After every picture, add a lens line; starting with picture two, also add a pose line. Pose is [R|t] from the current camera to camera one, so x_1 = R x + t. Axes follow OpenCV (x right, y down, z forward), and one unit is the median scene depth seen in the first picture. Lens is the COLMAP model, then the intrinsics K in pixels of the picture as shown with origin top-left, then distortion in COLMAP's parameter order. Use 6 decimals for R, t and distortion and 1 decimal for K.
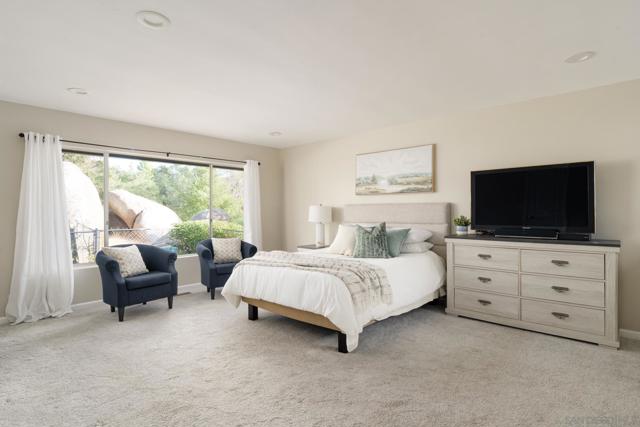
lens RADIAL K [[350.0, 0, 320.1], [0, 350.0, 213.1], [0, 0, 1]] dist [-0.001001, -0.000194]
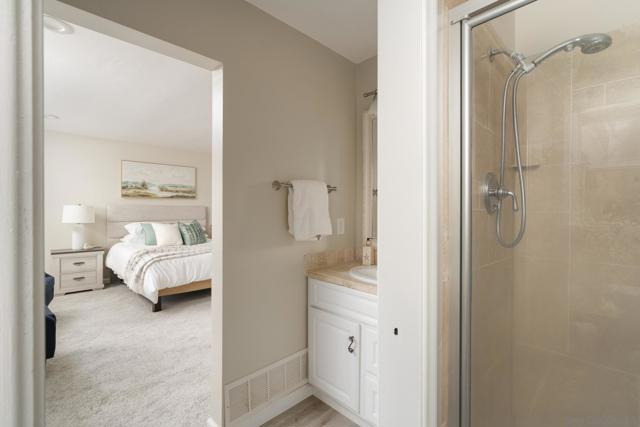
lens RADIAL K [[294.3, 0, 320.4], [0, 294.3, 214.0], [0, 0, 1]] dist [-0.006133, -0.000329]
pose [[0.053643, 0.000951, 0.998560, -0.852635], [0.011796, 0.999929, -0.001586, 0.013284], [-0.998491, 0.011864, 0.053628, 0.347822]]
